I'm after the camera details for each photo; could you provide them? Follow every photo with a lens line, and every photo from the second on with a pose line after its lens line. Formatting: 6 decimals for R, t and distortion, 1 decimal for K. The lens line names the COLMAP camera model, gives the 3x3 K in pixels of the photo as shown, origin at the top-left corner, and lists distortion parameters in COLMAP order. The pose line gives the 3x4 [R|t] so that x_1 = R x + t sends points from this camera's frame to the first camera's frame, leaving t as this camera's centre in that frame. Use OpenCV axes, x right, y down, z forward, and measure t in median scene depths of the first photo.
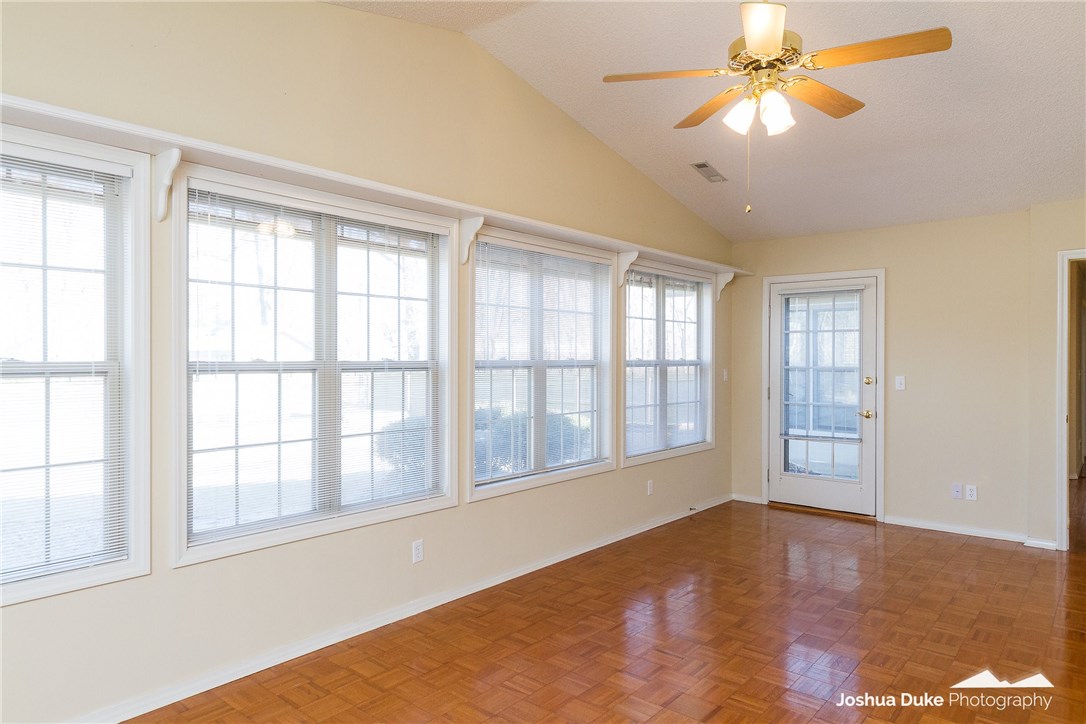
lens RADIAL K [[688.3, 0, 544.4], [0, 688.3, 354.2], [0, 0, 1]] dist [0.001820, 0.000304]
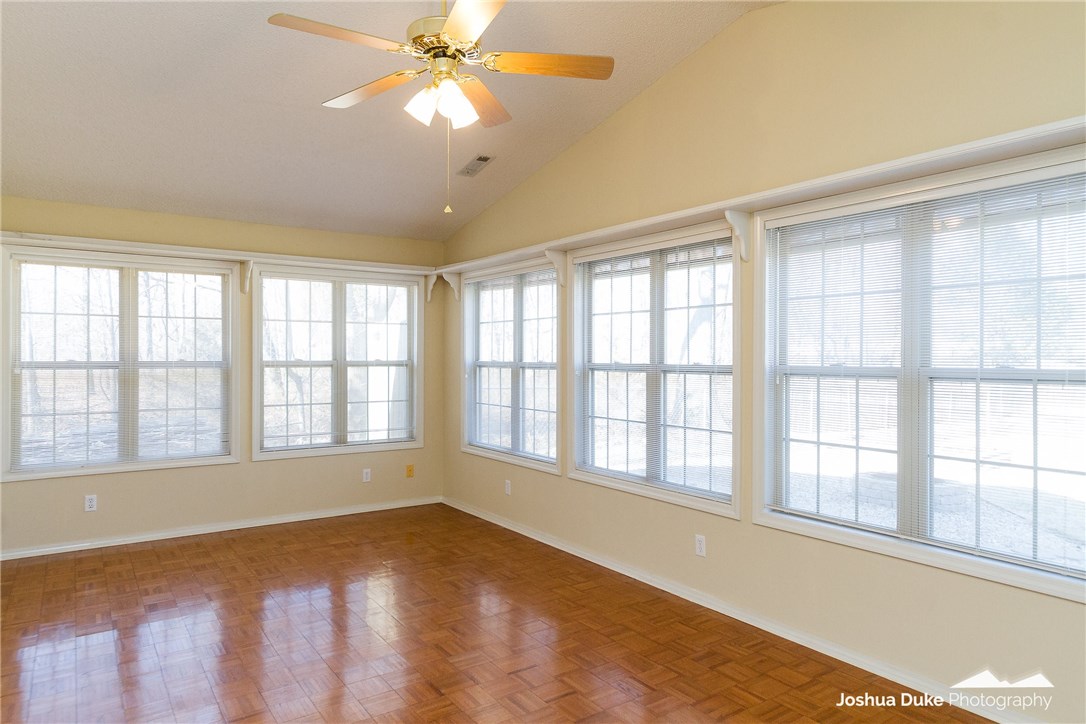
lens RADIAL K [[661.4, 0, 543.0], [0, 661.4, 362.0], [0, 0, 1]] dist [-0.002855, -0.000615]
pose [[-0.247428, -0.000862, -0.968906, 0.902441], [-0.005279, 0.999986, 0.000458, 0.006512], [0.968892, 0.005228, -0.247429, 1.071068]]
